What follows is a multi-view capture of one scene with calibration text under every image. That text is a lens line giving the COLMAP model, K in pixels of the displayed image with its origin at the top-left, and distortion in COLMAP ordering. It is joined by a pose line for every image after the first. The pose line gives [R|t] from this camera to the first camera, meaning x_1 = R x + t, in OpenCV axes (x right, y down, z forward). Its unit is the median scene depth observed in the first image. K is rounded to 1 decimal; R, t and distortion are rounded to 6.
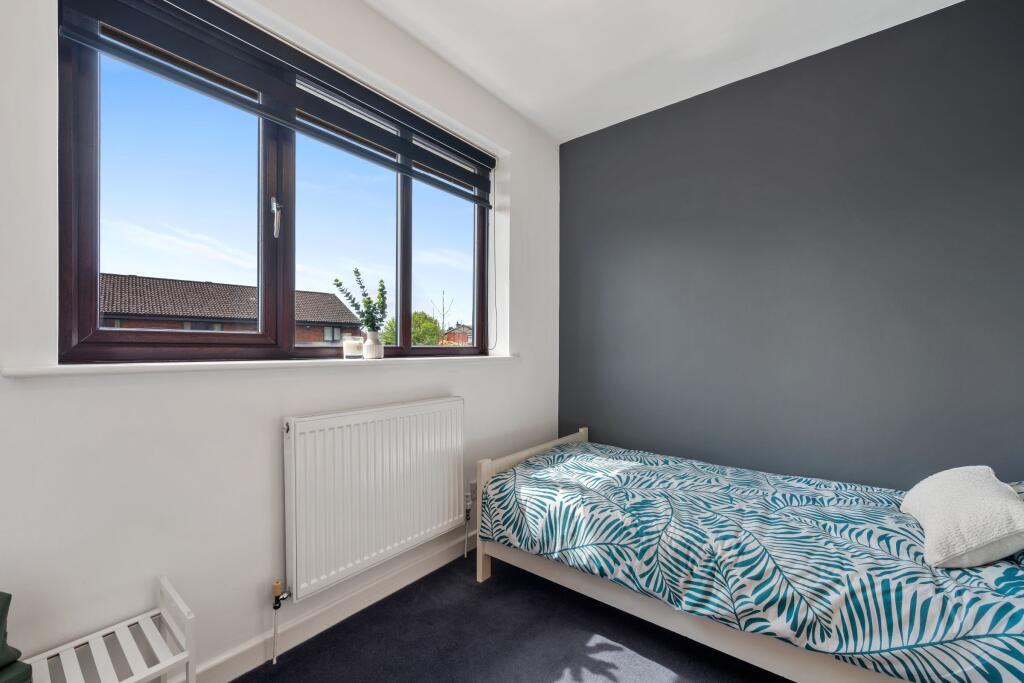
lens RADIAL K [[411.7, 0, 512.0], [0, 411.7, 341.5], [0, 0, 1]] dist [0.001109, -0.000126]
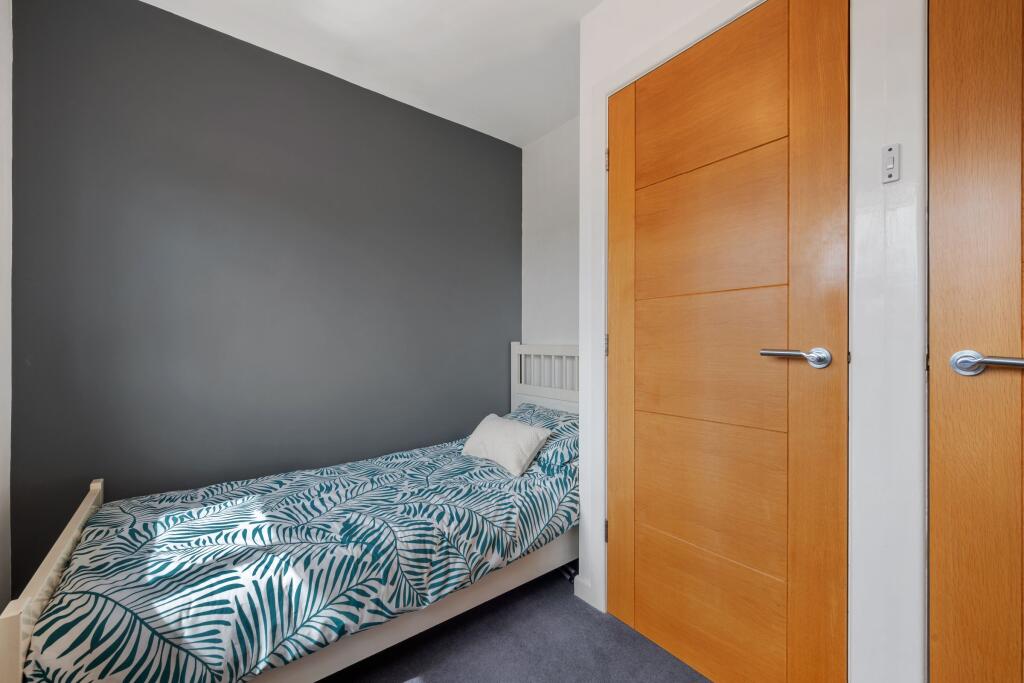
lens RADIAL K [[411.7, 0, 512.0], [0, 411.7, 341.5], [0, 0, 1]] dist [0.001109, -0.000126]
pose [[0.247852, 0.005363, 0.968783, -0.474389], [-0.007690, 0.999964, -0.003568, 0.011280], [-0.968767, -0.006566, 0.247884, 0.515839]]
